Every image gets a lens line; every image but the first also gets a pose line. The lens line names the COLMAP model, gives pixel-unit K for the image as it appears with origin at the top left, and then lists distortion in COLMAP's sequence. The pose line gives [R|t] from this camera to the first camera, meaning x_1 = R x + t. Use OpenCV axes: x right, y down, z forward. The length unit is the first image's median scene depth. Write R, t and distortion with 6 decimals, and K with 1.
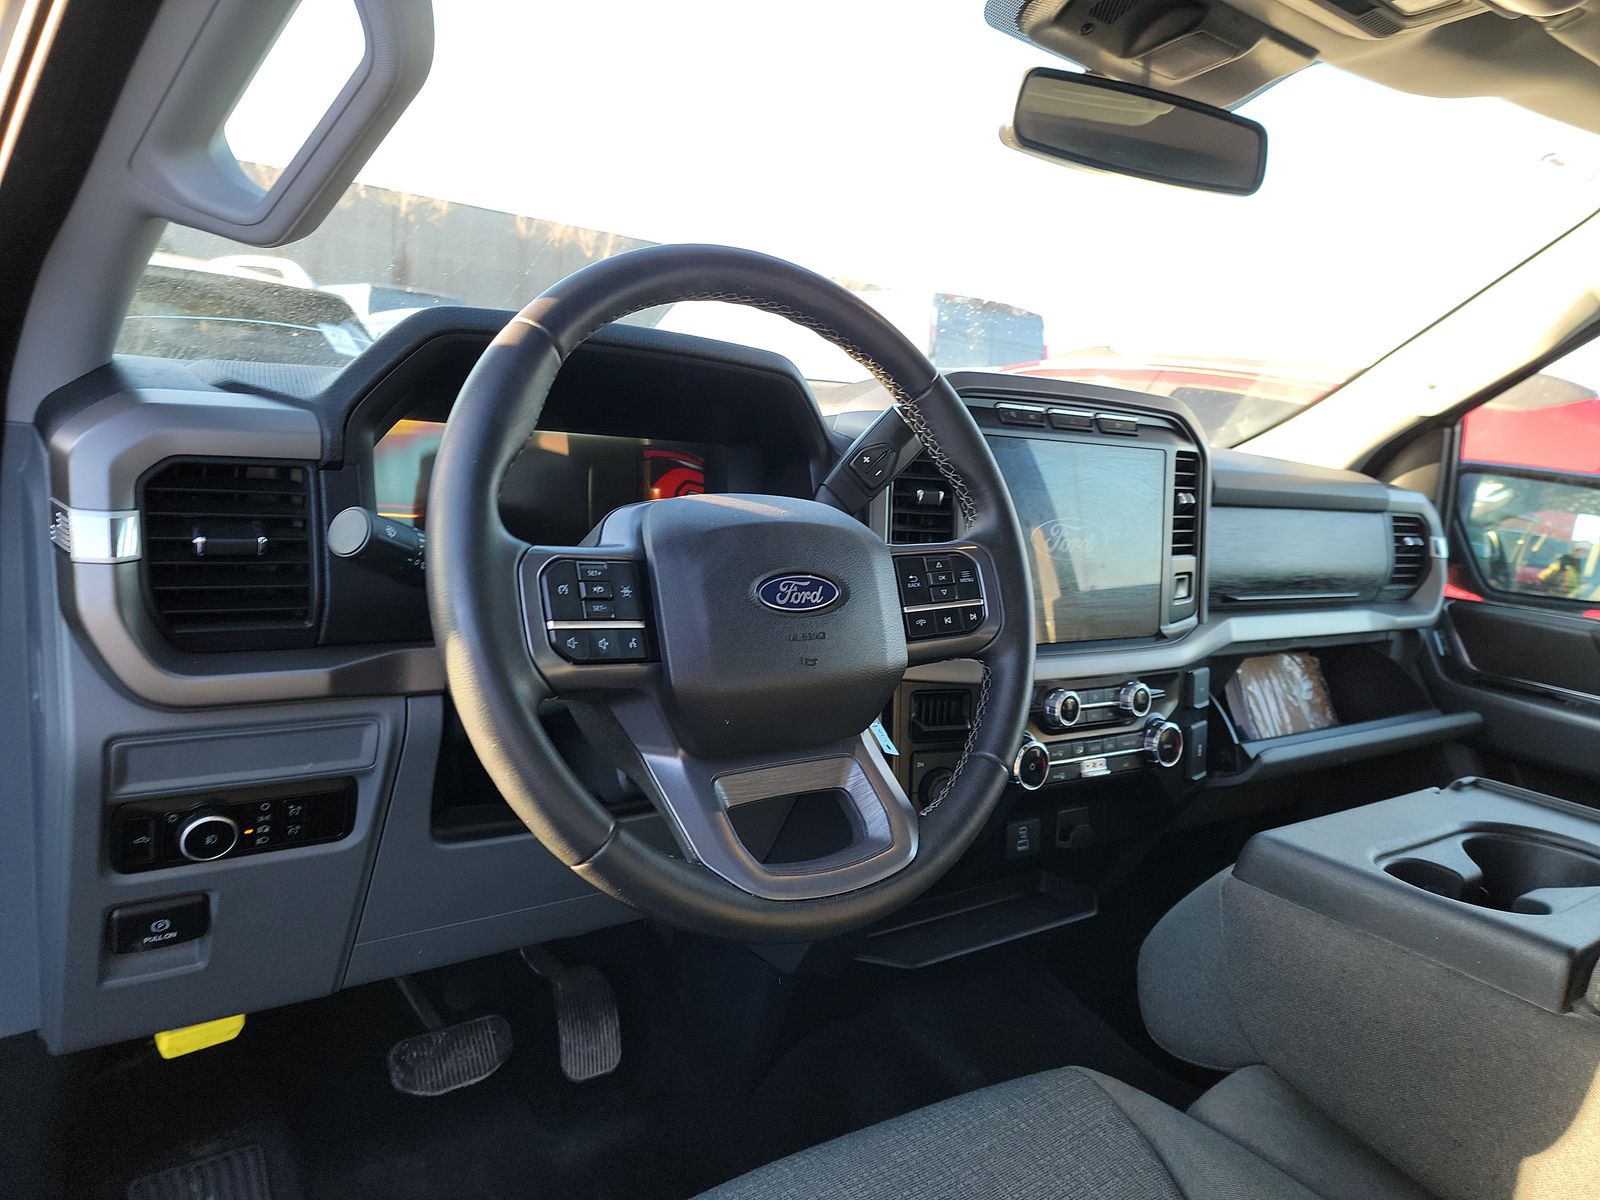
lens RADIAL K [[1117.4, 0, 813.1], [0, 1117.4, 606.0], [0, 0, 1]] dist [0.084974, -0.075291]
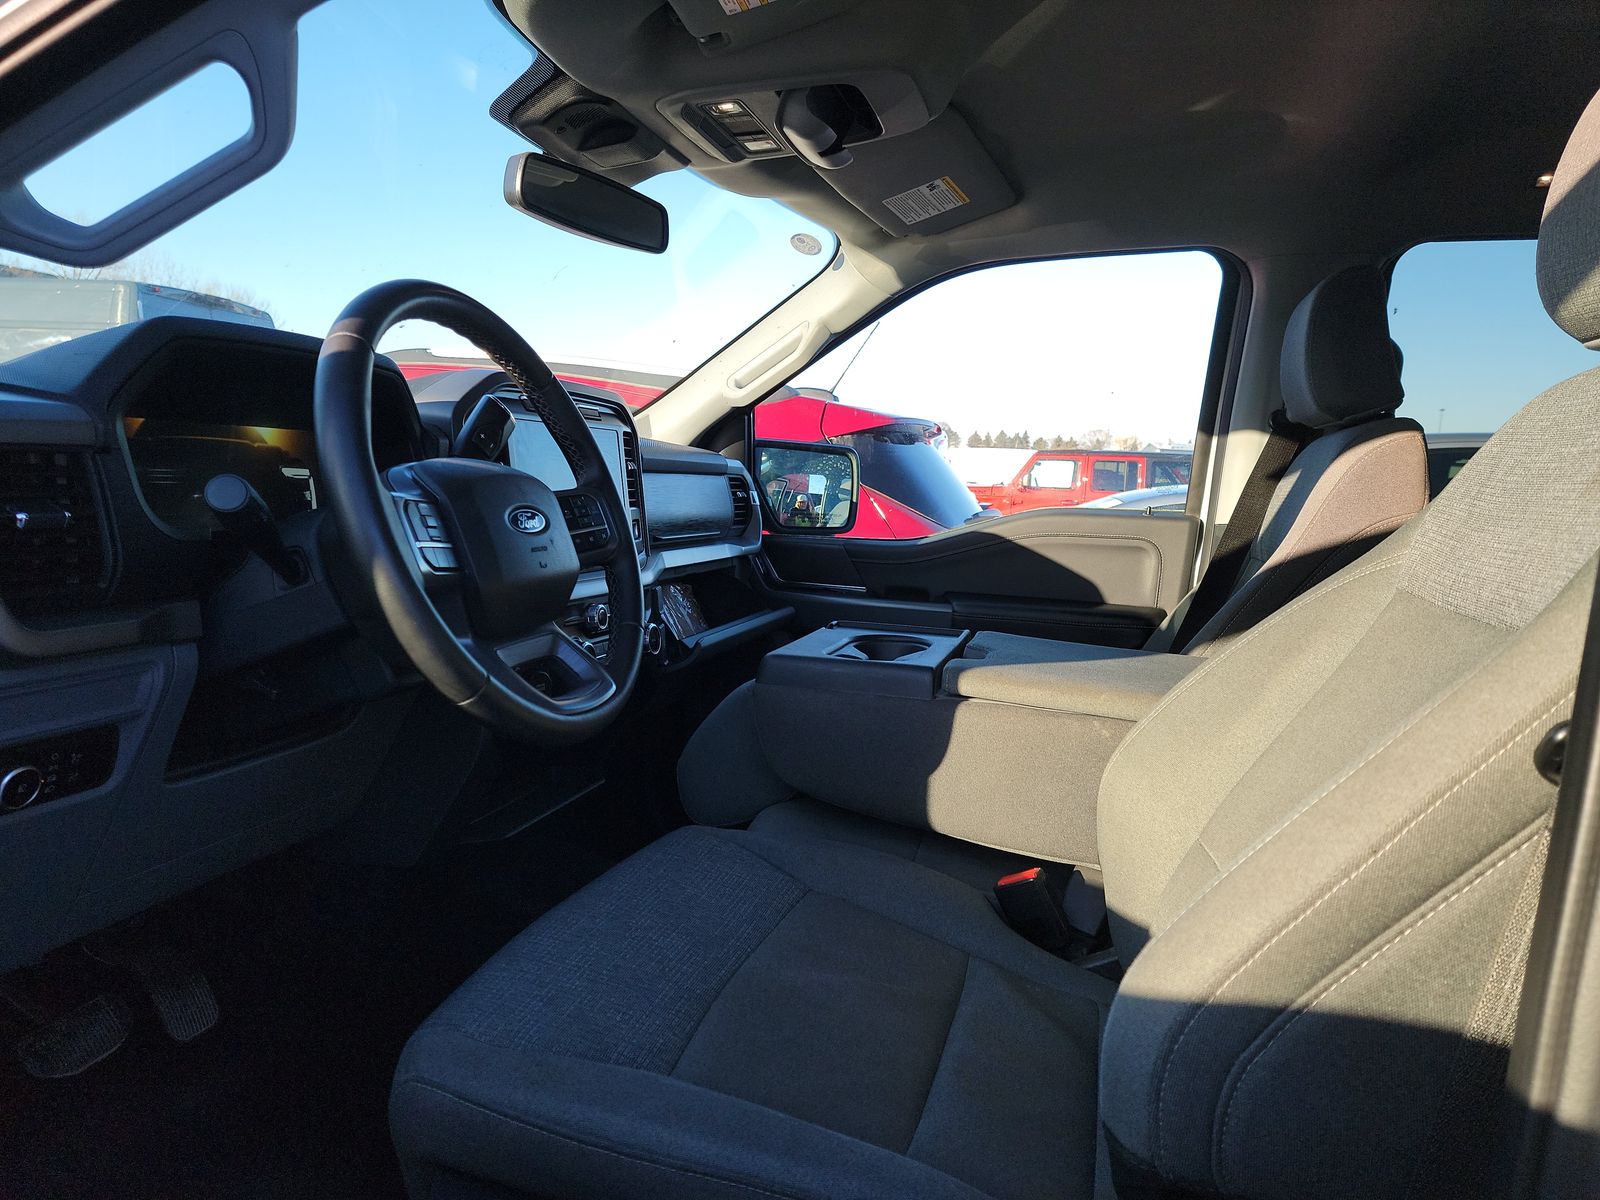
lens RADIAL K [[1117.4, 0, 813.1], [0, 1117.4, 606.0], [0, 0, 1]] dist [0.084974, -0.075291]
pose [[0.788846, -0.124157, 0.601920, -0.370019], [0.125710, 0.991272, 0.039719, 0.052346], [-0.601597, 0.044335, 0.797568, -0.241514]]
